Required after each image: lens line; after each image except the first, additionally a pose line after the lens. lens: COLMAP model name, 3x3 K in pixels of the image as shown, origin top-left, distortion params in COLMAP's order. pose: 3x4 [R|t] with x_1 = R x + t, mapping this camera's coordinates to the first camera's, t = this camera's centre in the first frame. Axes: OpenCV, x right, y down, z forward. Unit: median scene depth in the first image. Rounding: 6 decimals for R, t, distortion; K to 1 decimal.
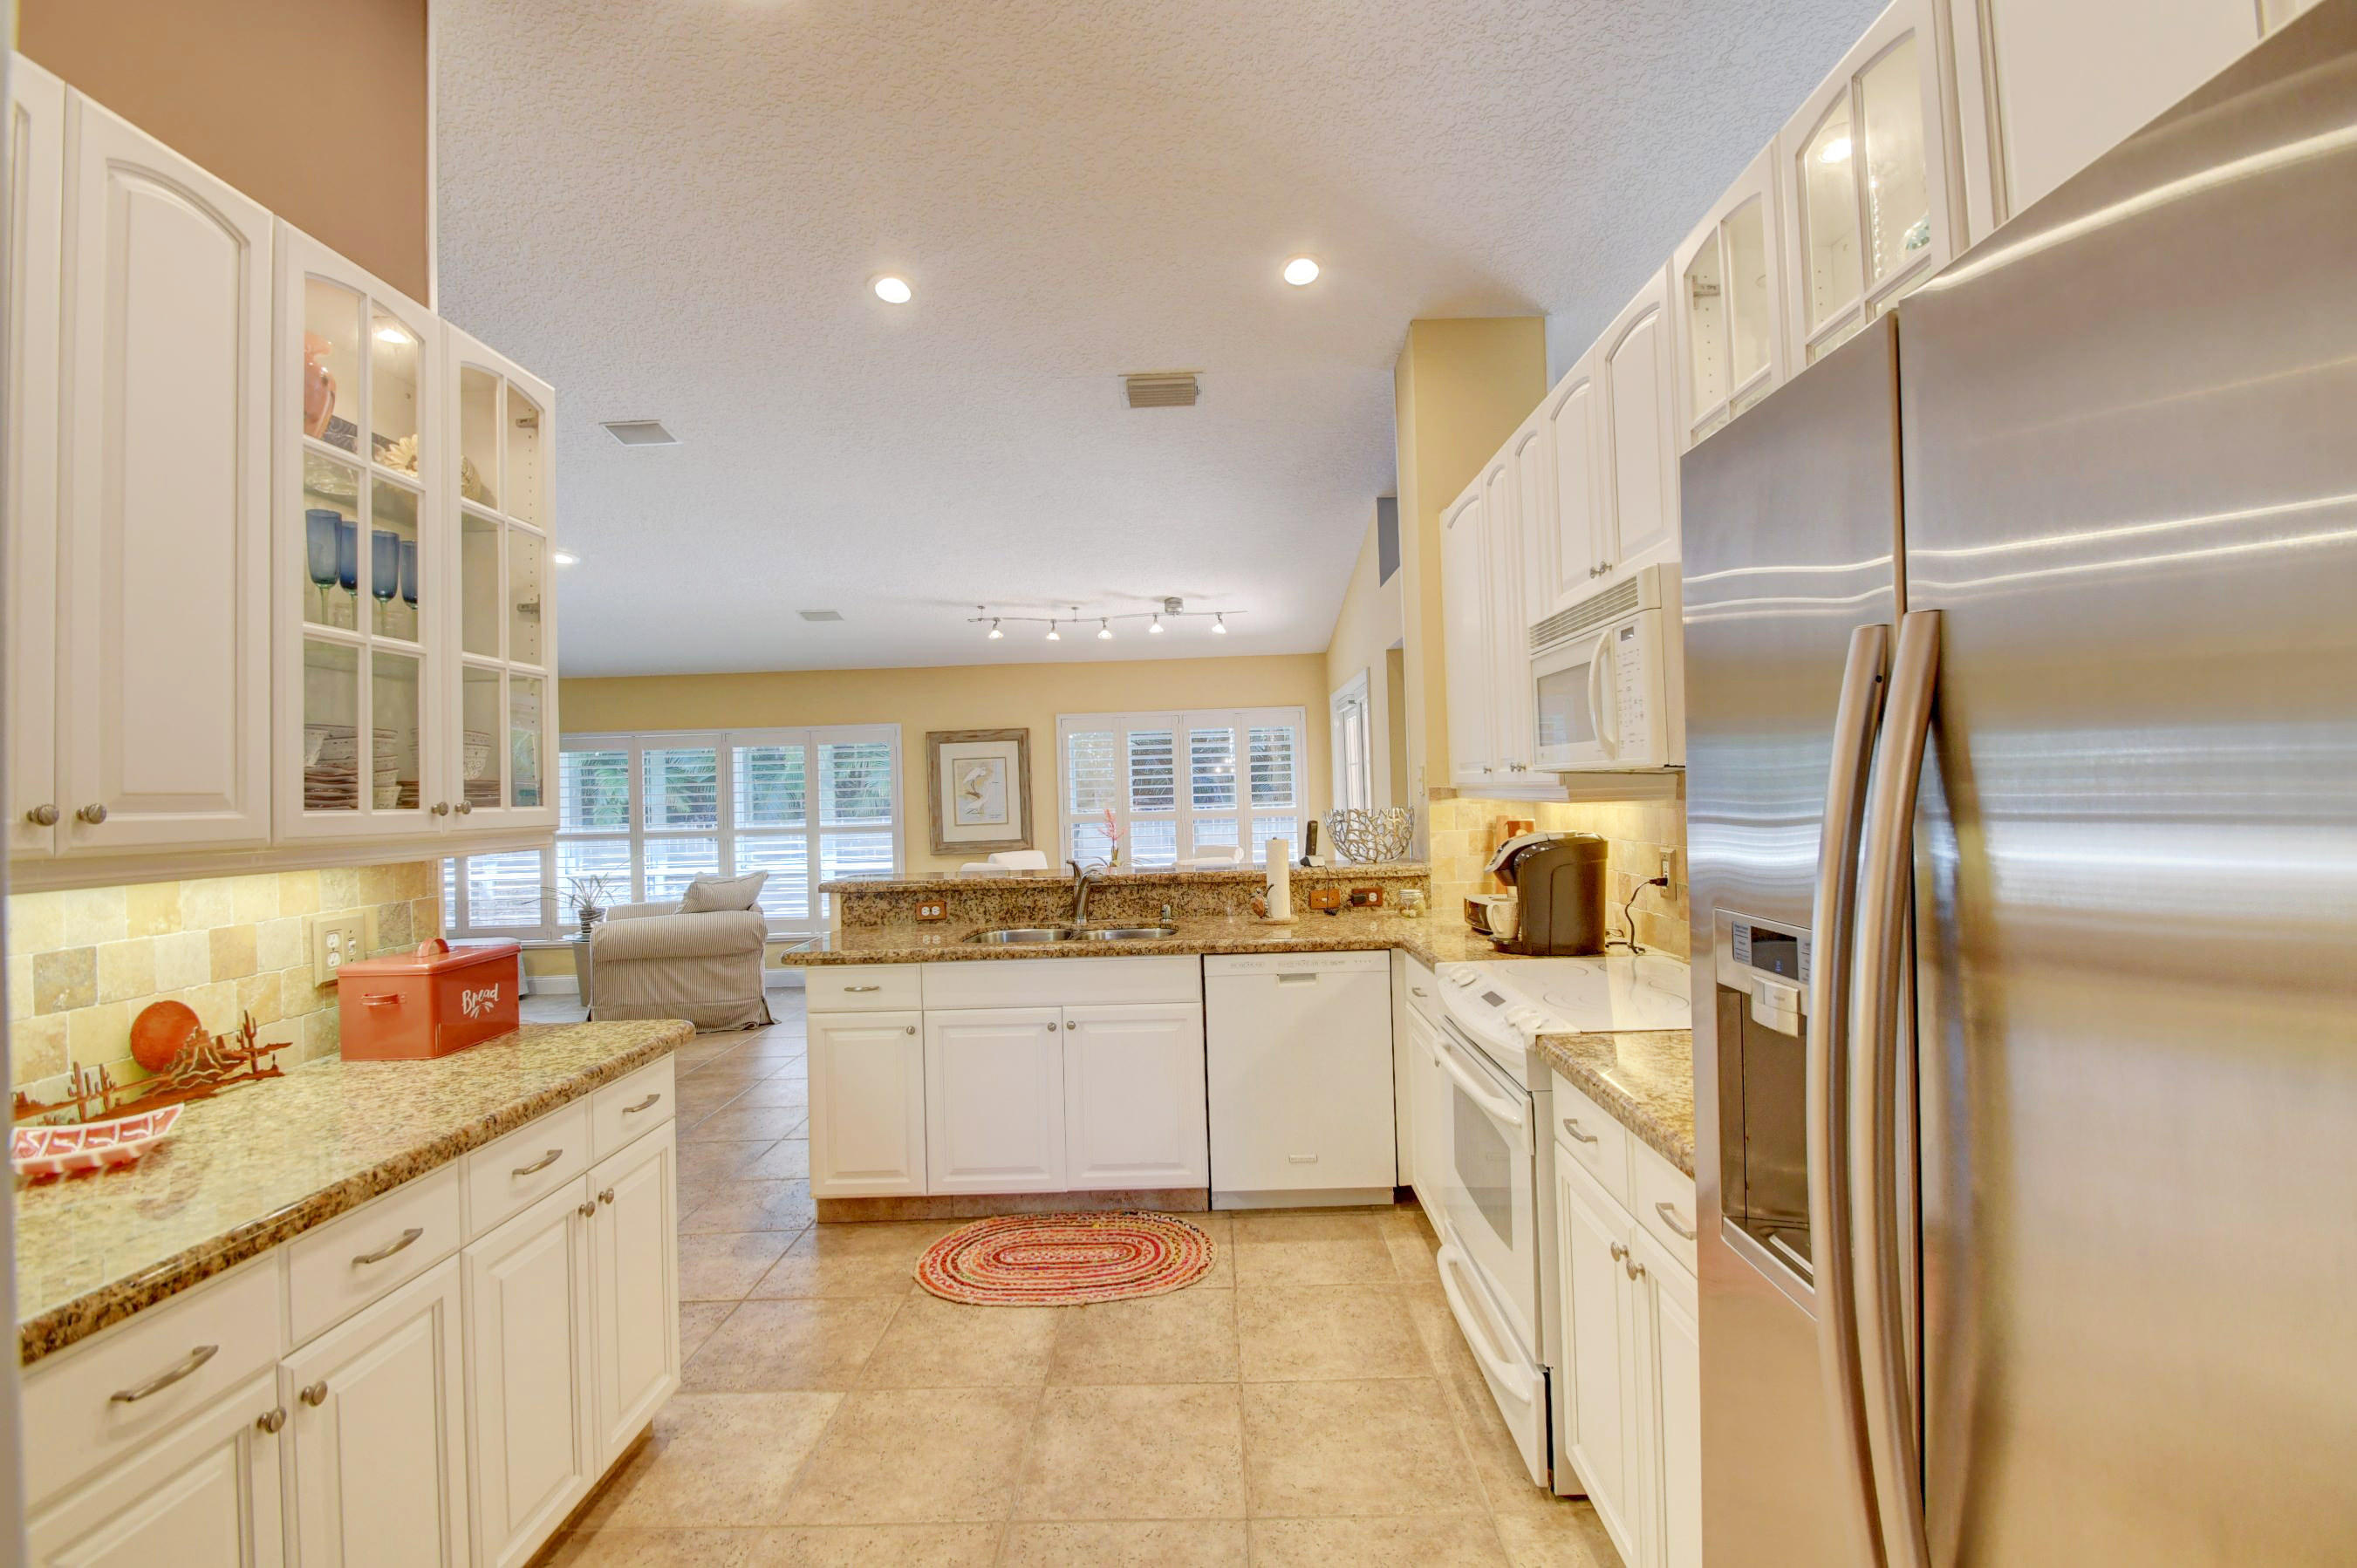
lens RADIAL K [[1040.2, 0, 1211.7], [0, 1040.2, 767.9], [0, 0, 1]] dist [0.003373, -0.008300]
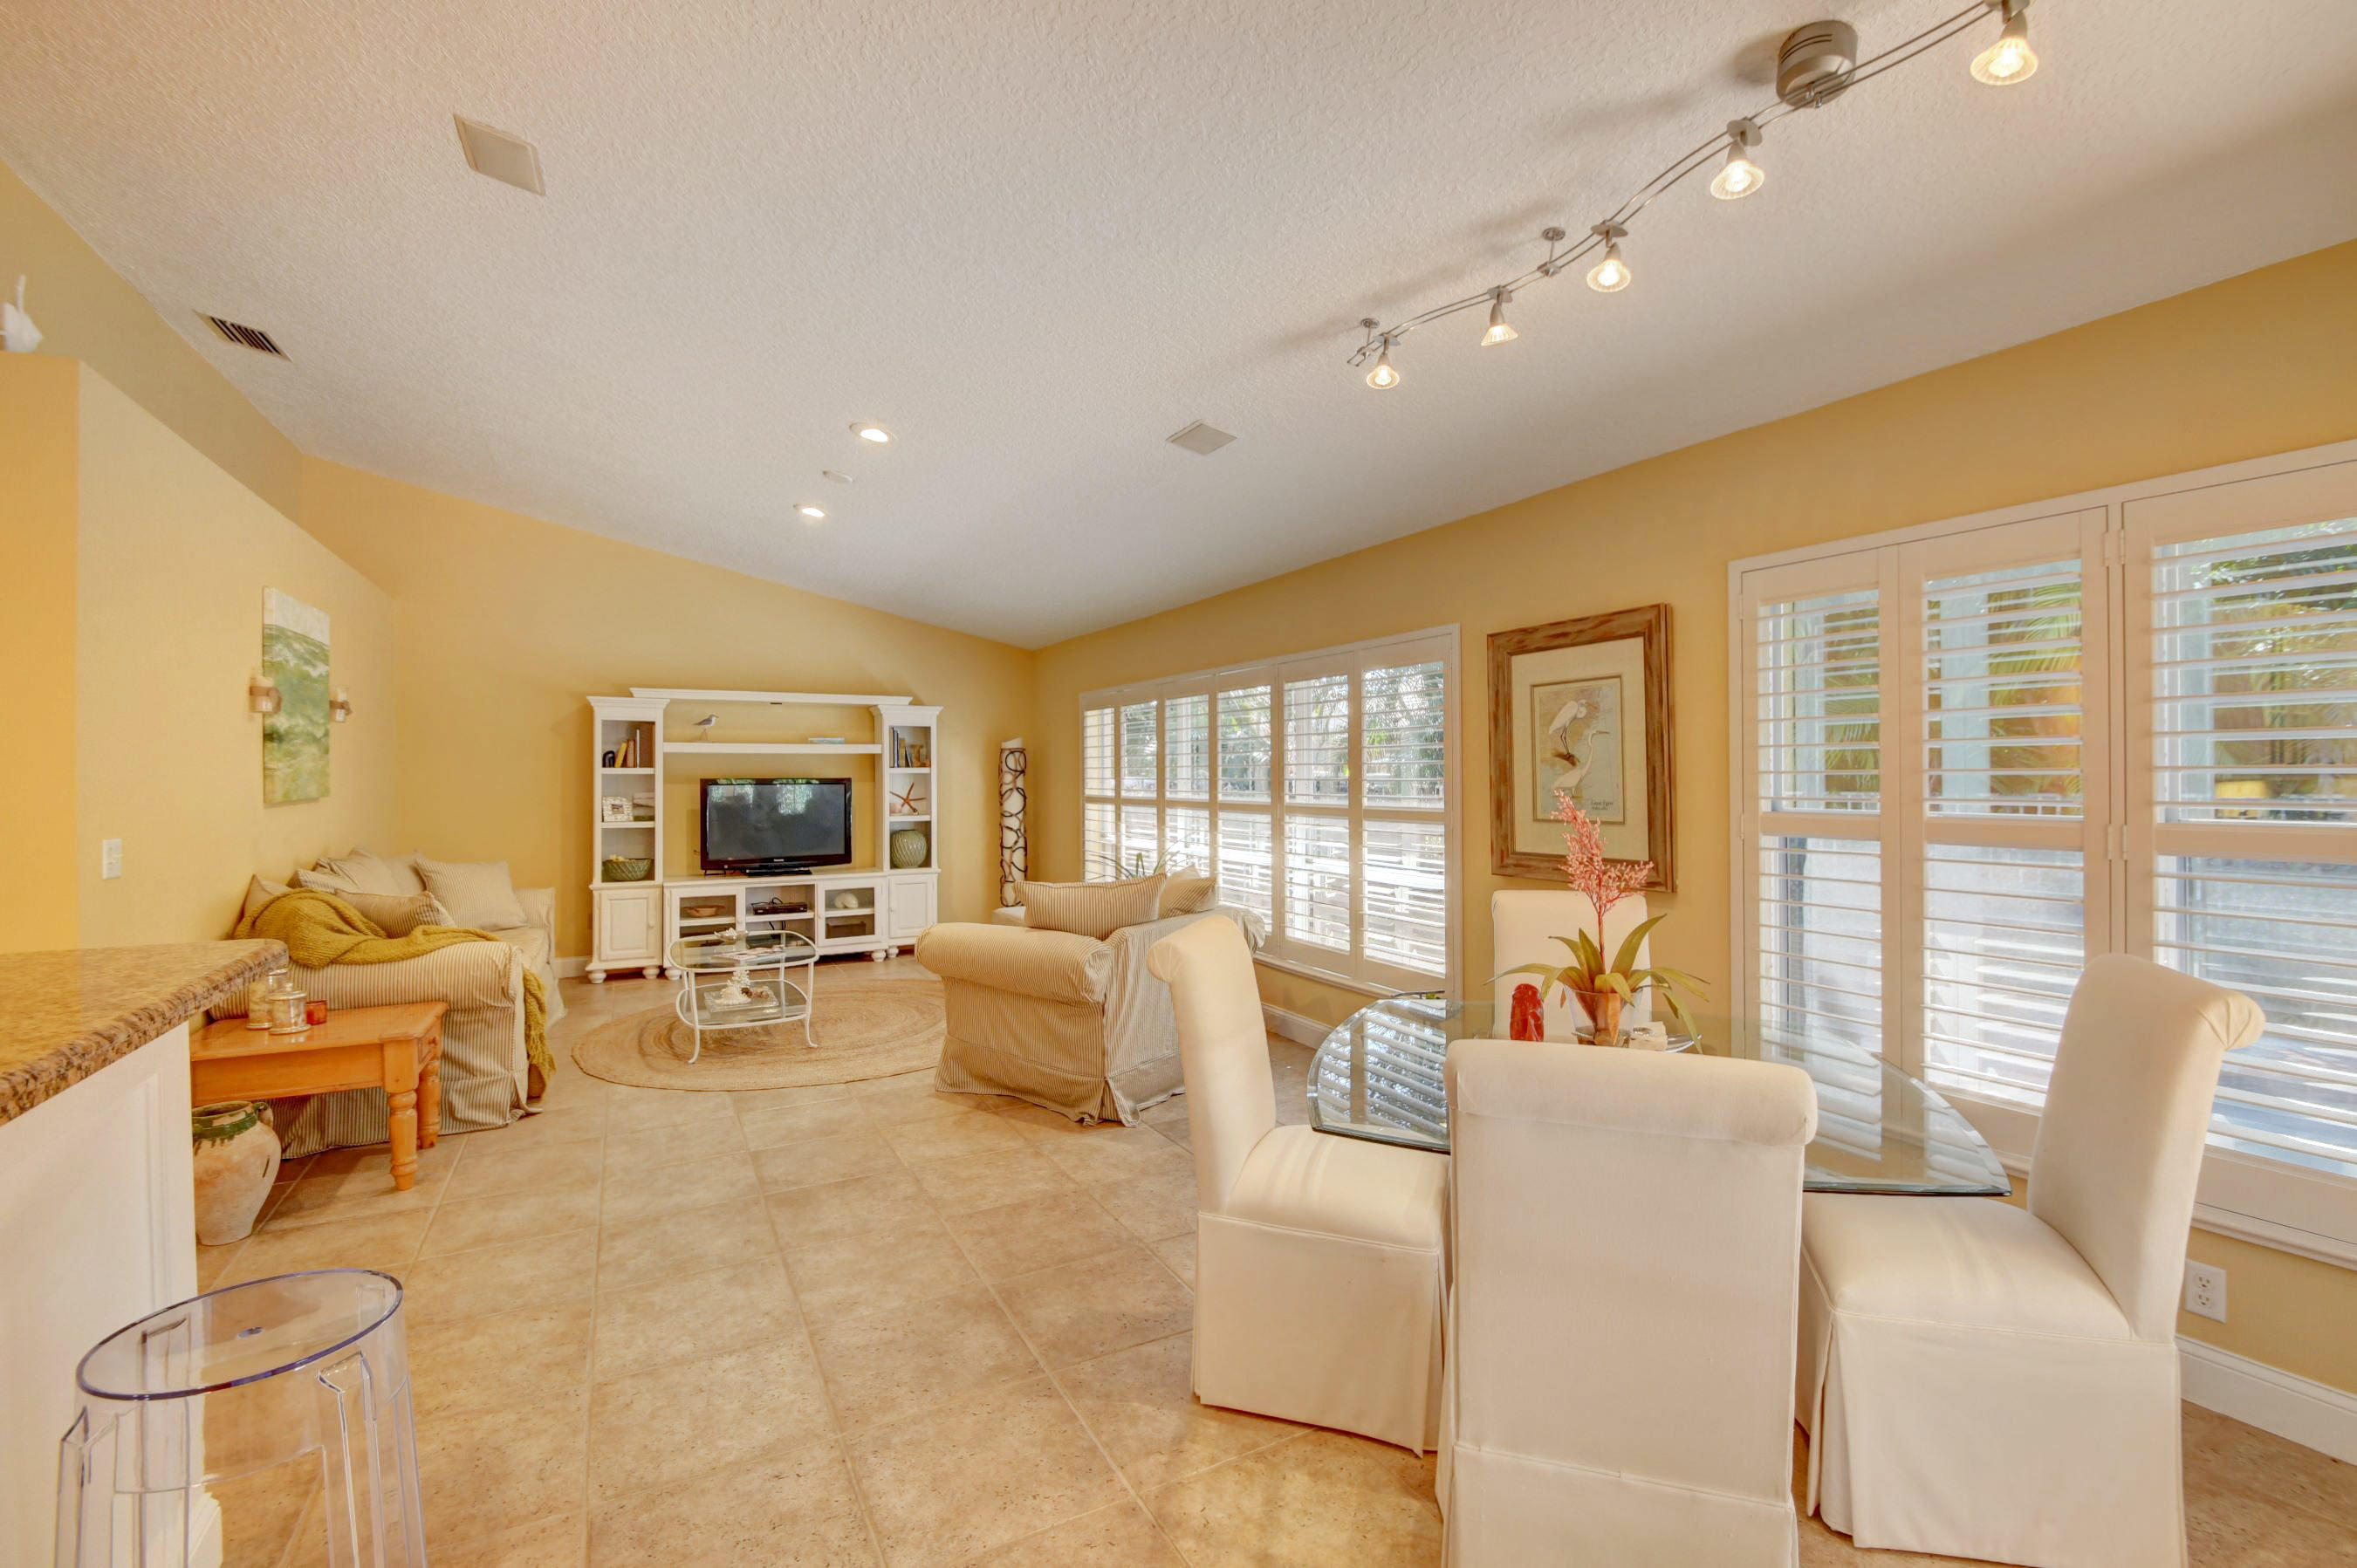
lens RADIAL K [[1040.3, 0, 1197.3], [0, 1040.3, 774.4], [0, 0, 1]] dist [0.003373, -0.008300]
pose [[0.480483, 0.026471, -0.876605, 0.109232], [0.010621, 0.999295, 0.035997, 0.014524], [0.876940, -0.026607, 0.479863, 0.623638]]
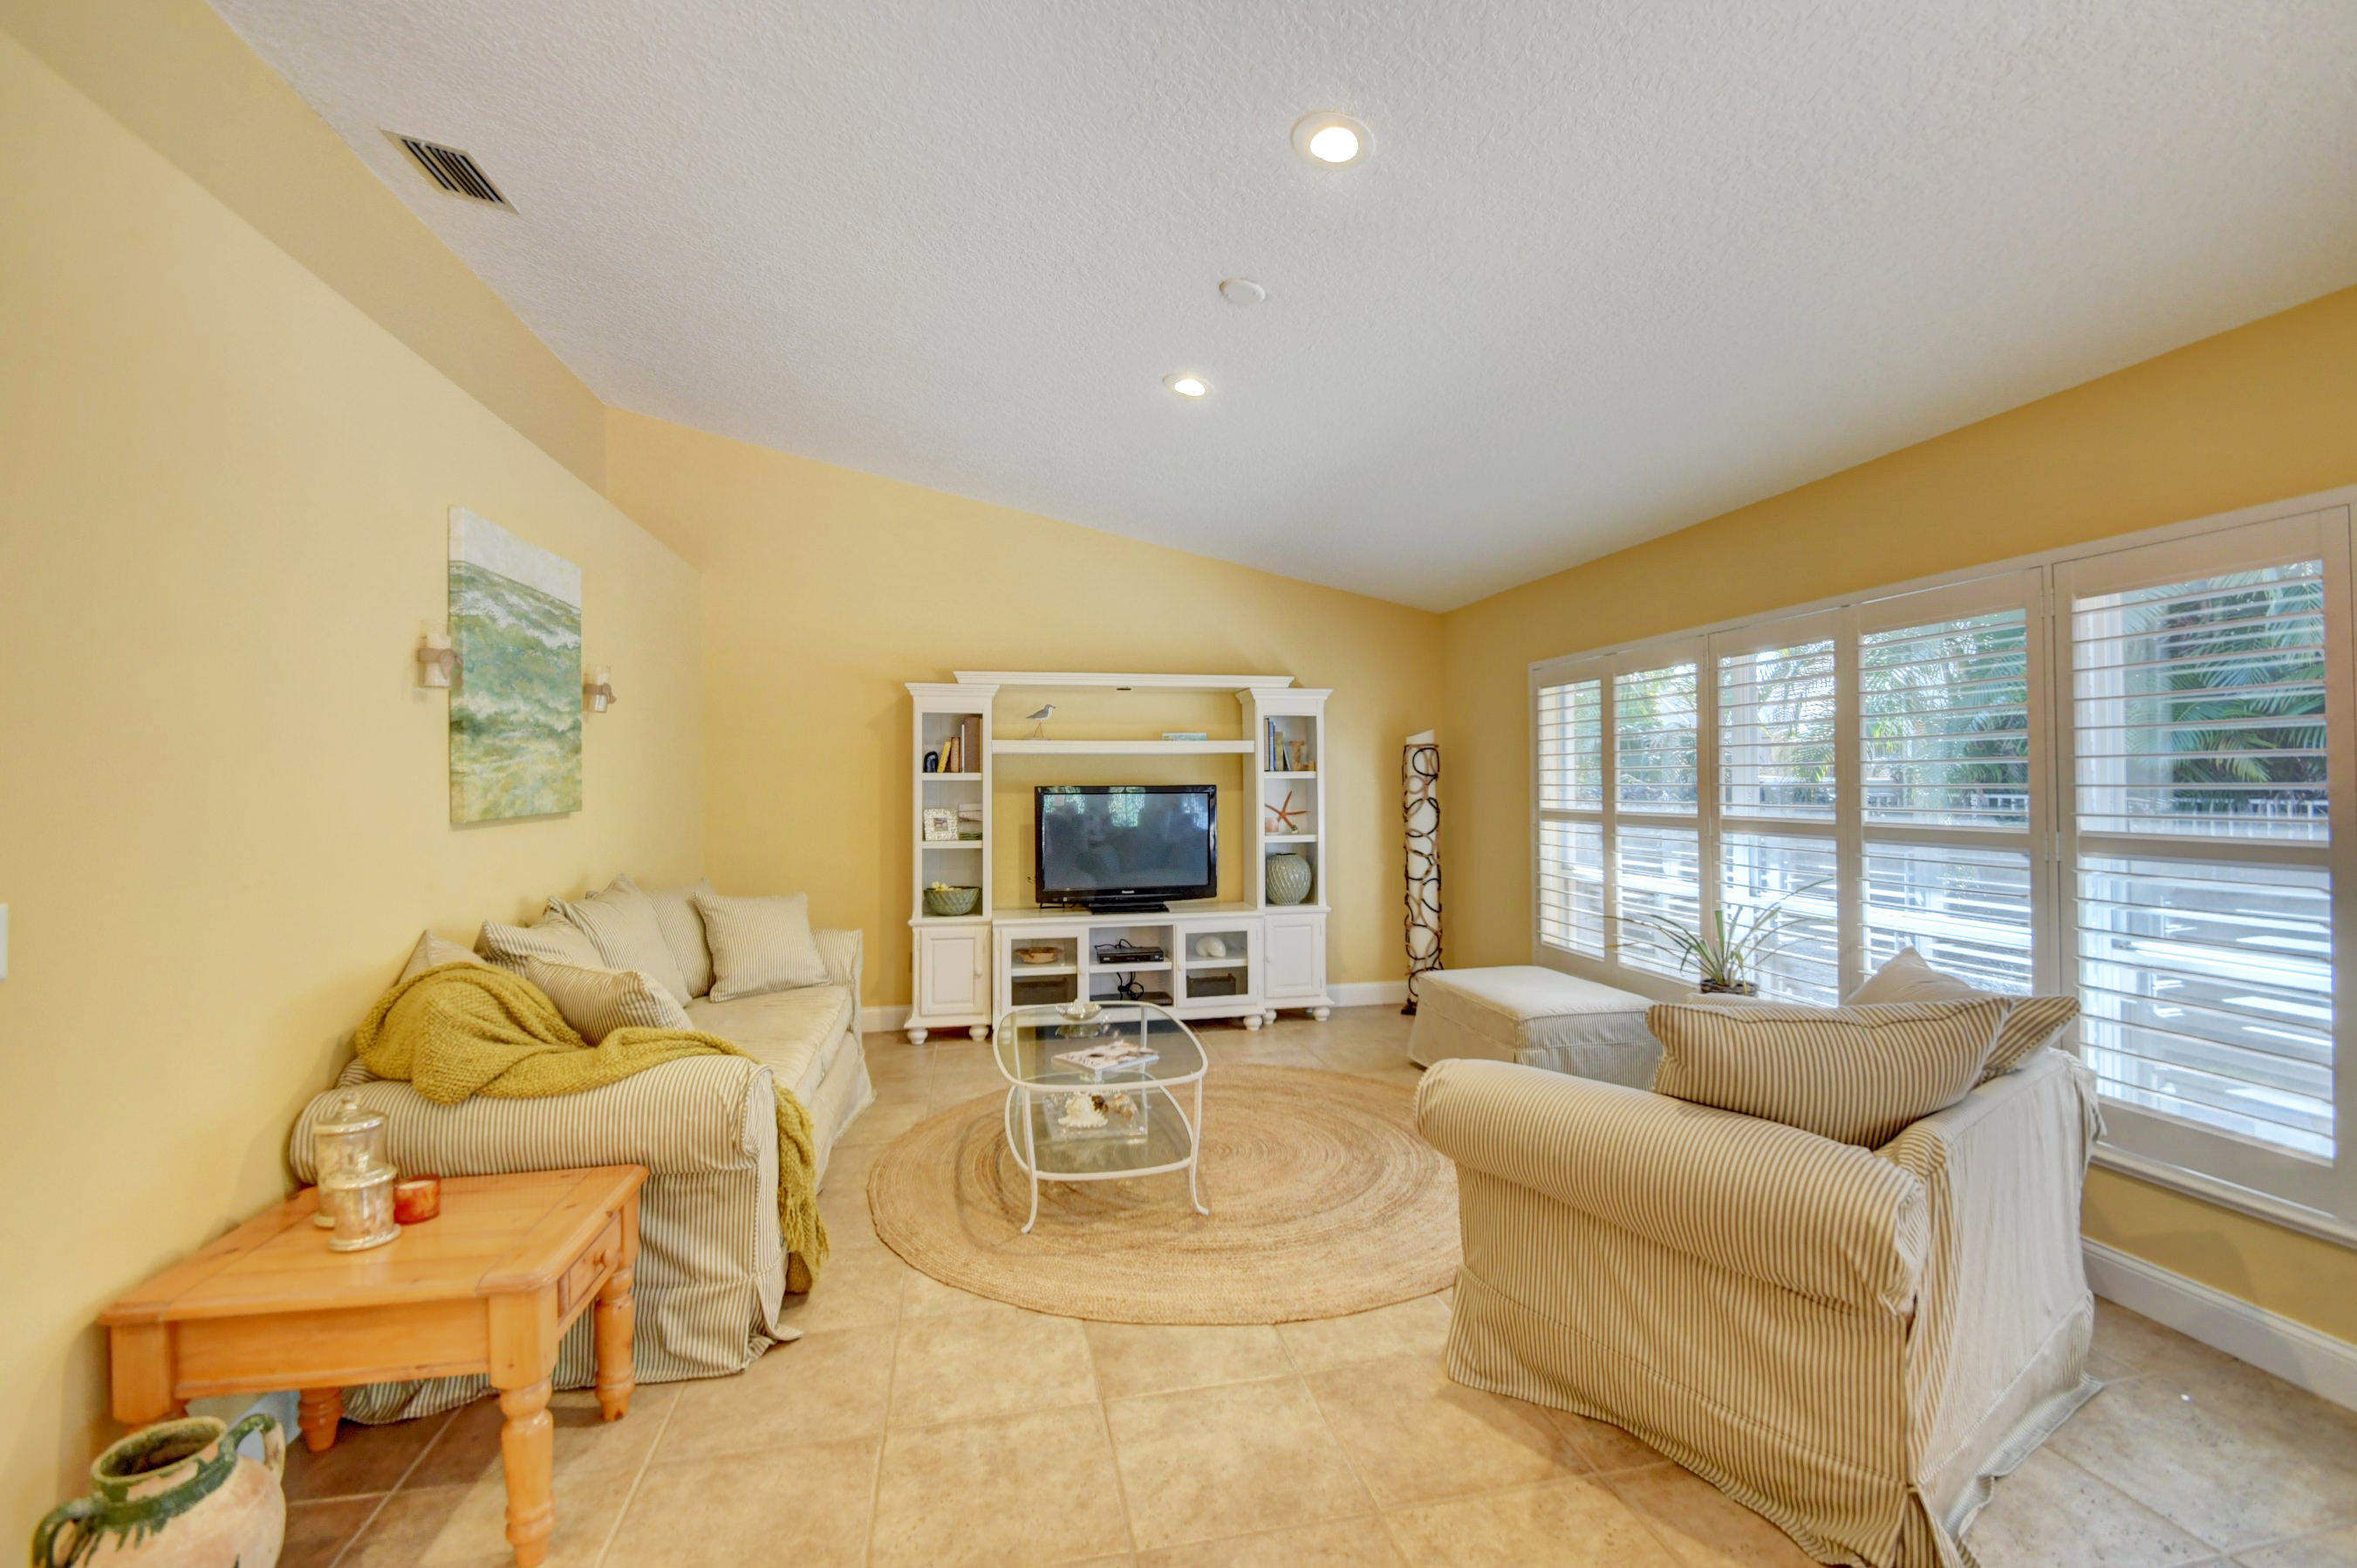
lens RADIAL K [[1040.2, 0, 1192.4], [0, 1040.2, 781.3], [0, 0, 1]] dist [0.003373, -0.008300]
pose [[0.206761, 0.024958, -0.978073, -0.180314], [0.023830, 0.999250, 0.030536, 0.023792], [0.978101, -0.029621, 0.206011, 0.637819]]
